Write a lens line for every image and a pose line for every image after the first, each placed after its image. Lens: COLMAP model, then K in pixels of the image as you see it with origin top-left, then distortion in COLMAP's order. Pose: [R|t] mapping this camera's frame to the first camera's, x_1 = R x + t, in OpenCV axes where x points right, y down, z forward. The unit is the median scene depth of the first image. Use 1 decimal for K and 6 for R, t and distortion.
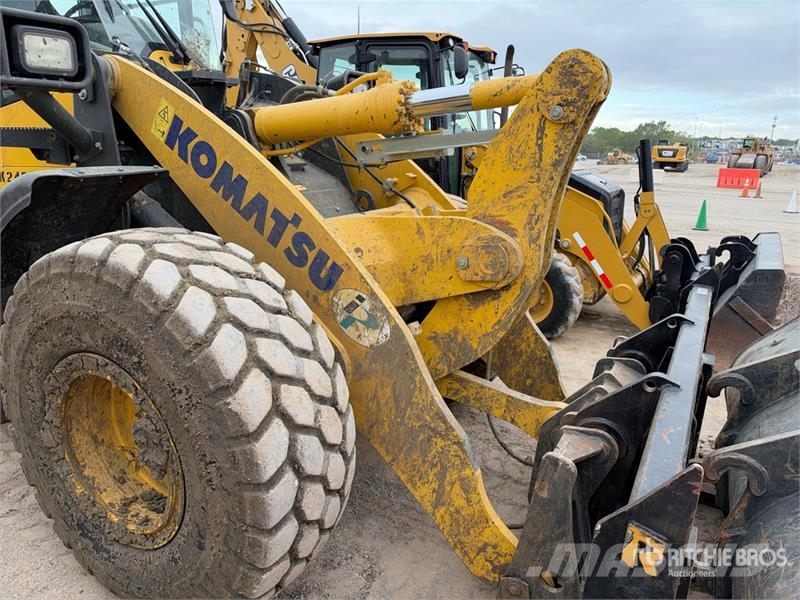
lens RADIAL K [[590.9, 0, 402.0], [0, 590.9, 307.3], [0, 0, 1]] dist [0.095834, -0.181594]
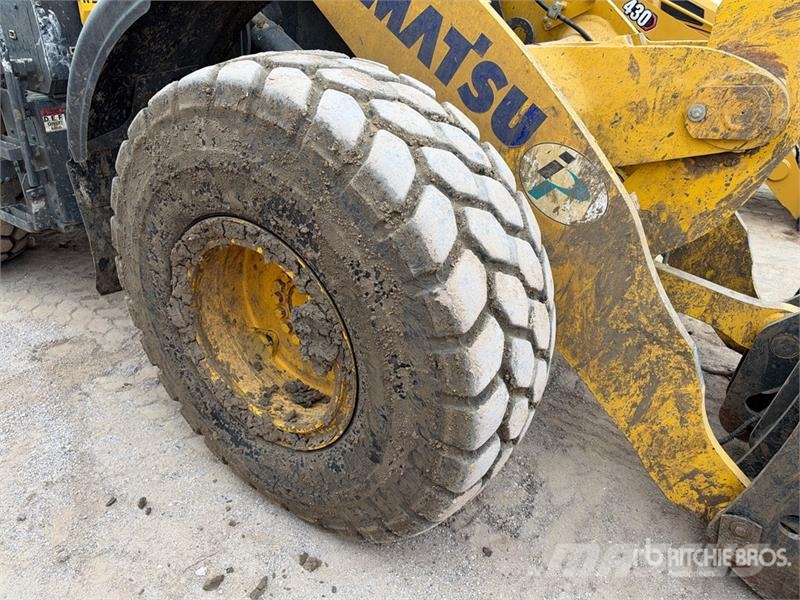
lens RADIAL K [[591.9, 0, 389.2], [0, 591.9, 320.7], [0, 0, 1]] dist [0.023781, -0.041404]
pose [[0.994682, 0.055672, -0.086652, -0.215661], [-0.033901, 0.971413, 0.234963, 0.016249], [0.097255, -0.230776, 0.968134, 0.208046]]
